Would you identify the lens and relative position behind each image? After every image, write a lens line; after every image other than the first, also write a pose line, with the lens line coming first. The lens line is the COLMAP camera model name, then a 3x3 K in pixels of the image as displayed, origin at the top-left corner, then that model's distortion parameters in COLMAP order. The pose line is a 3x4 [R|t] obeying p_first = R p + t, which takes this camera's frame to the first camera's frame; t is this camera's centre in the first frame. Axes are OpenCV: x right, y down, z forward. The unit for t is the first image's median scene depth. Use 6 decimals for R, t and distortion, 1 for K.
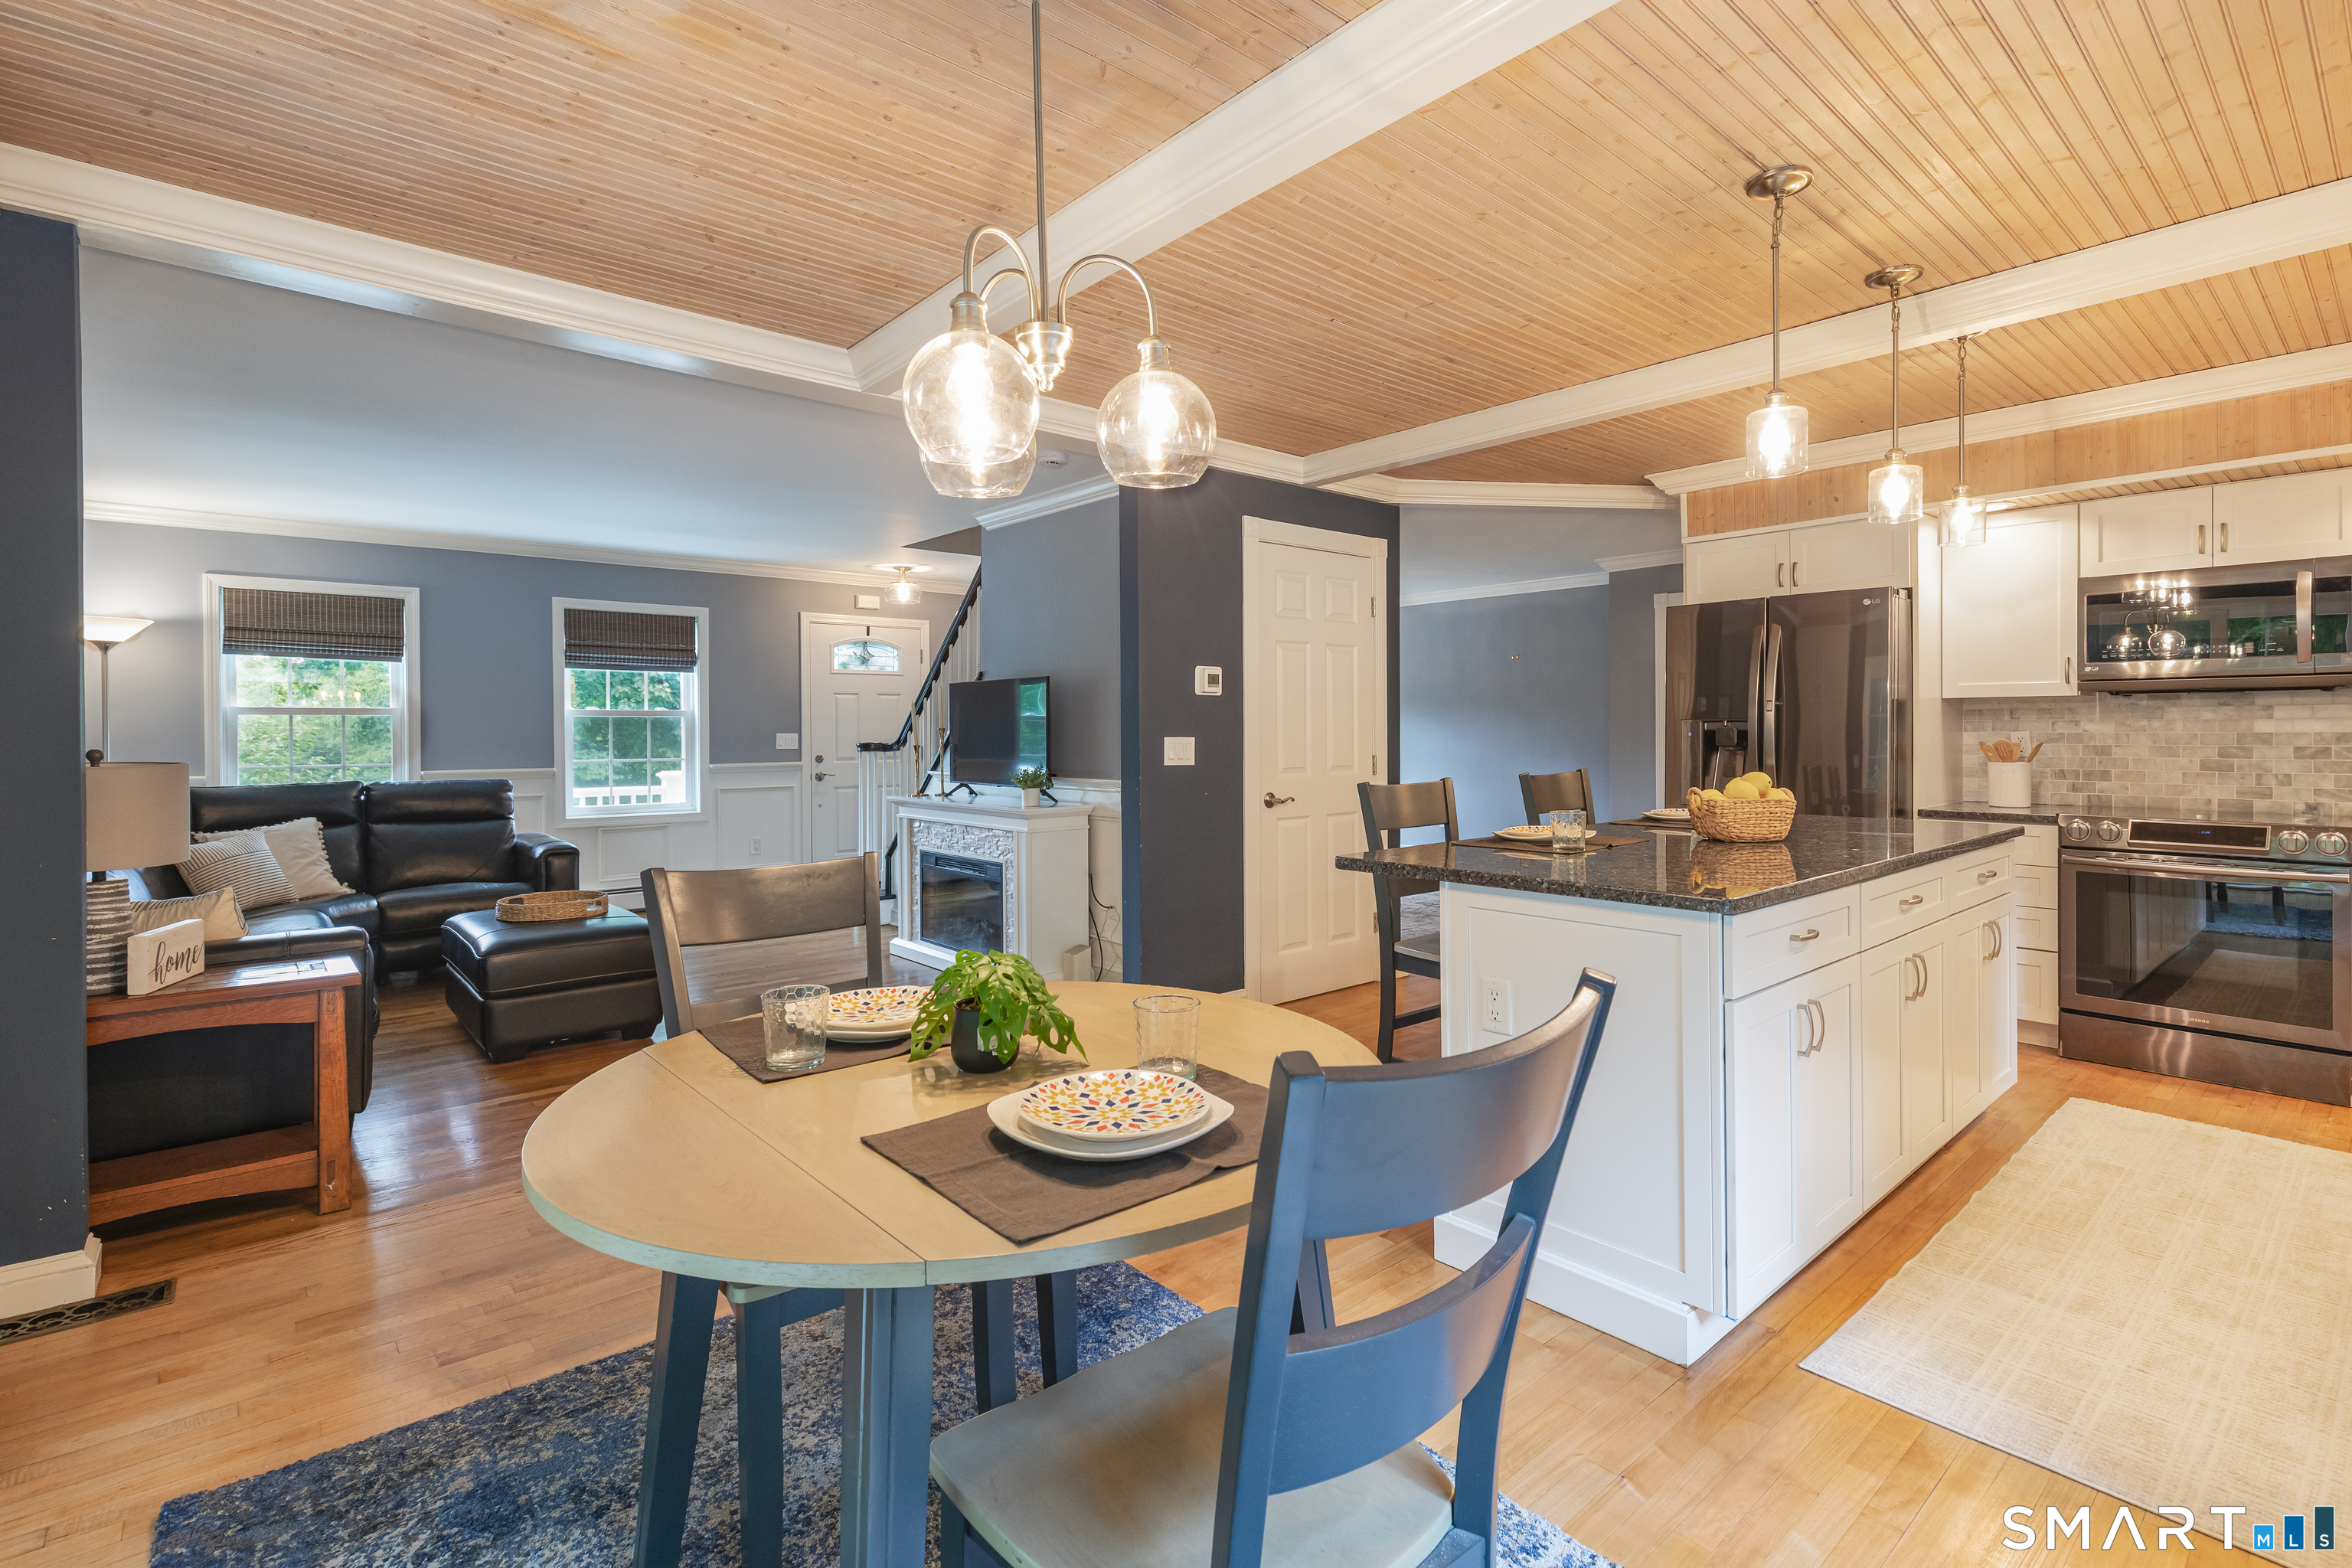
lens RADIAL K [[1094.4, 0, 1182.0], [0, 1094.4, 737.6], [0, 0, 1]] dist [0.025455, 0.000252]
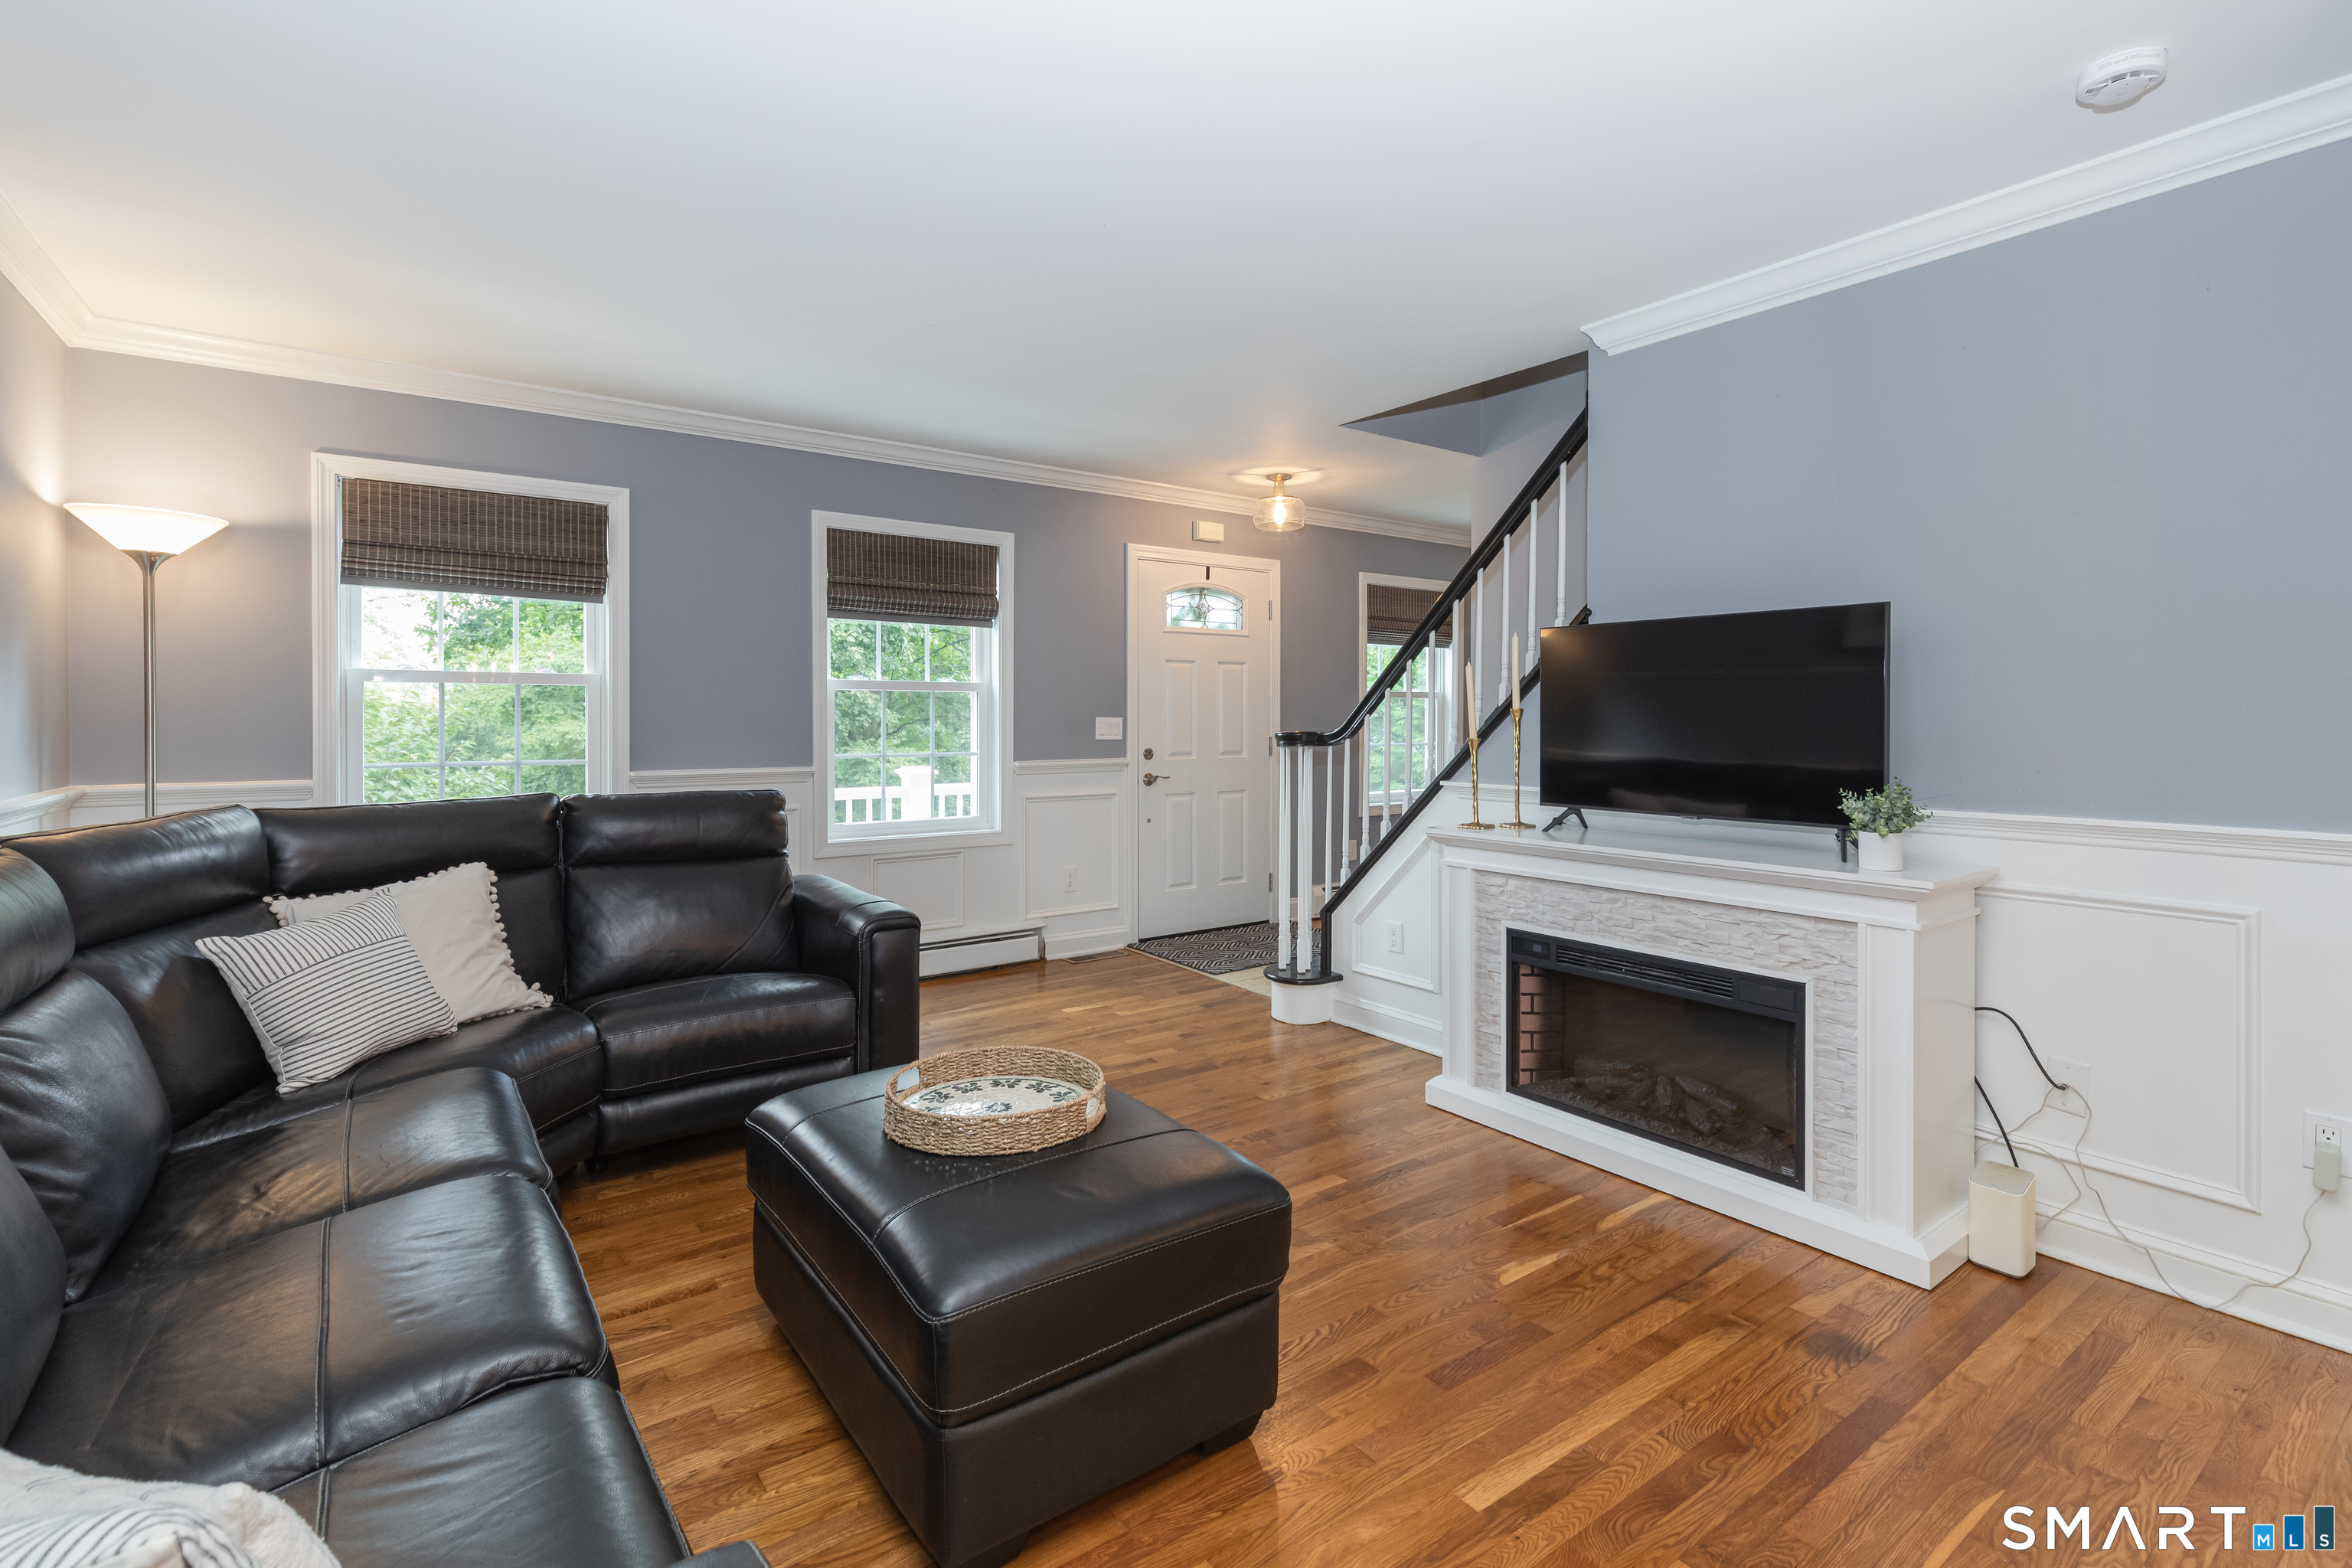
lens RADIAL K [[1084.1, 0, 1205.7], [0, 1084.1, 723.1], [0, 0, 1]] dist [0.001382, 0.000036]
pose [[0.997952, 0.003782, -0.063856, -0.347862], [-0.003792, 0.999993, -0.000033, -0.000316], [0.063856, 0.000275, 0.997959, 0.435795]]
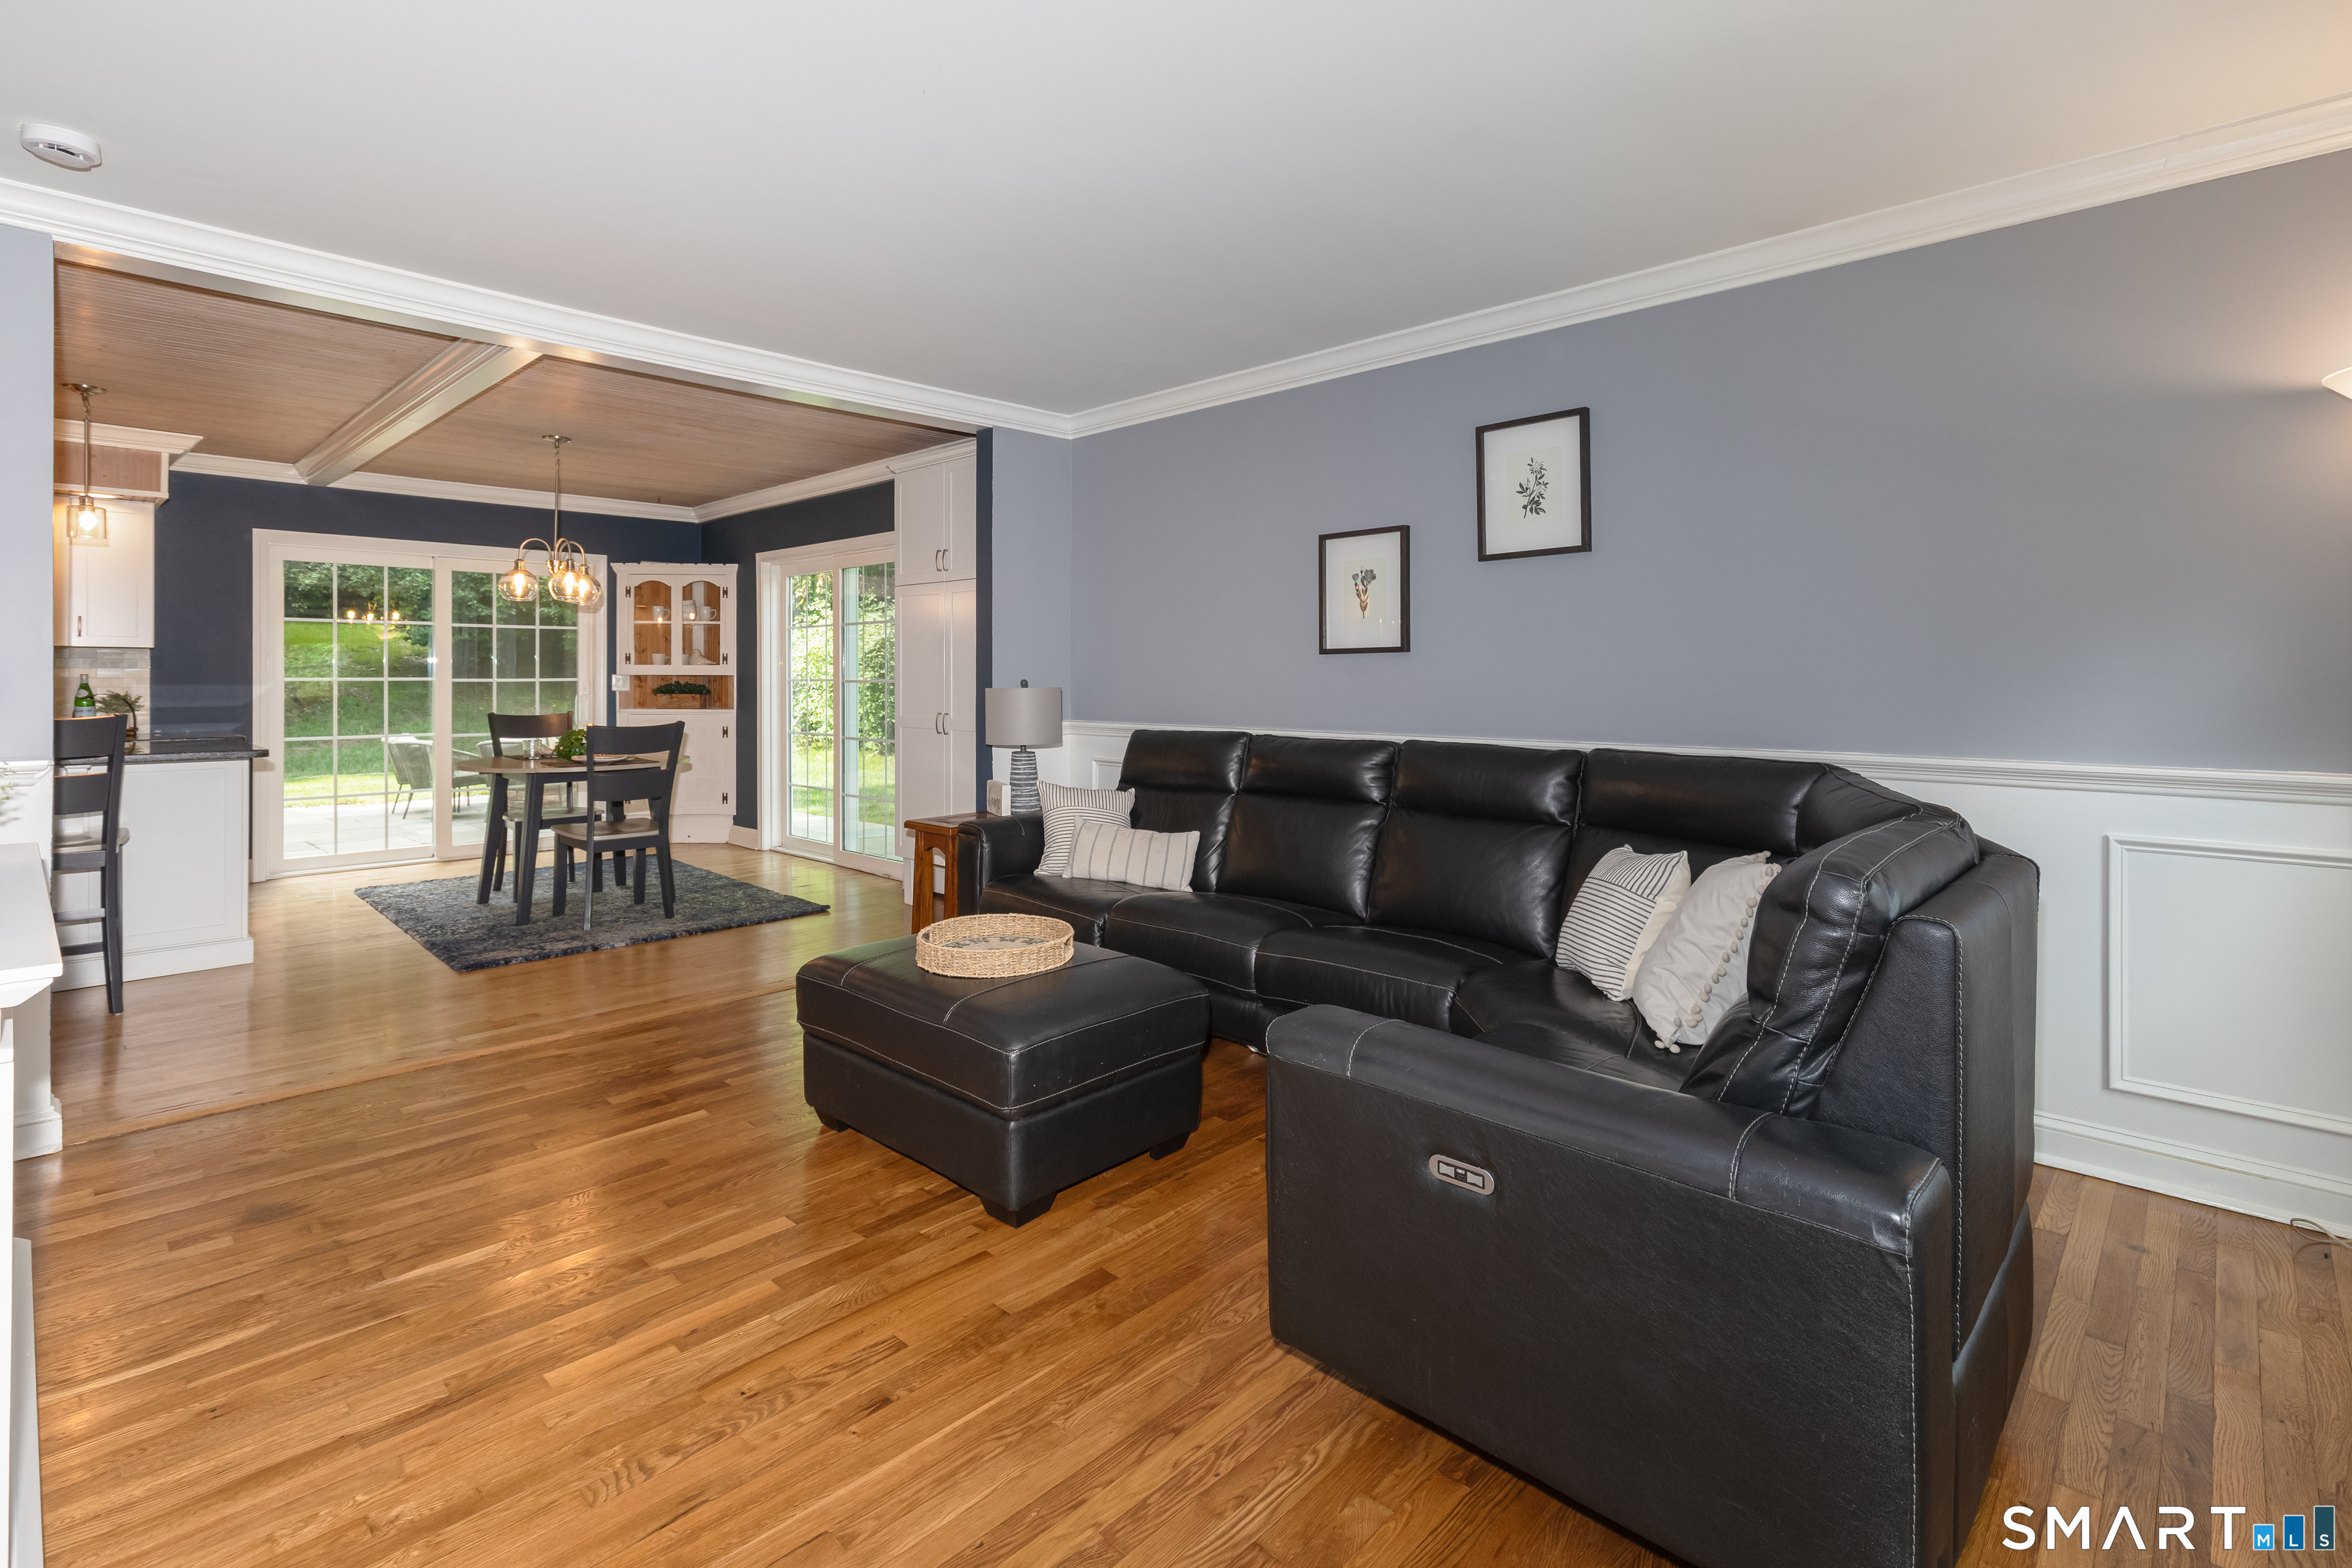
lens RADIAL K [[1095.8, 0, 1211.6], [0, 1095.8, 676.9], [0, 0, 1]] dist [-0.001835, -0.000484]
pose [[-0.993542, 0.003259, -0.113421, -0.472614], [0.002362, 0.999965, 0.008039, -0.003843], [0.113444, 0.007719, -0.993514, 1.245980]]
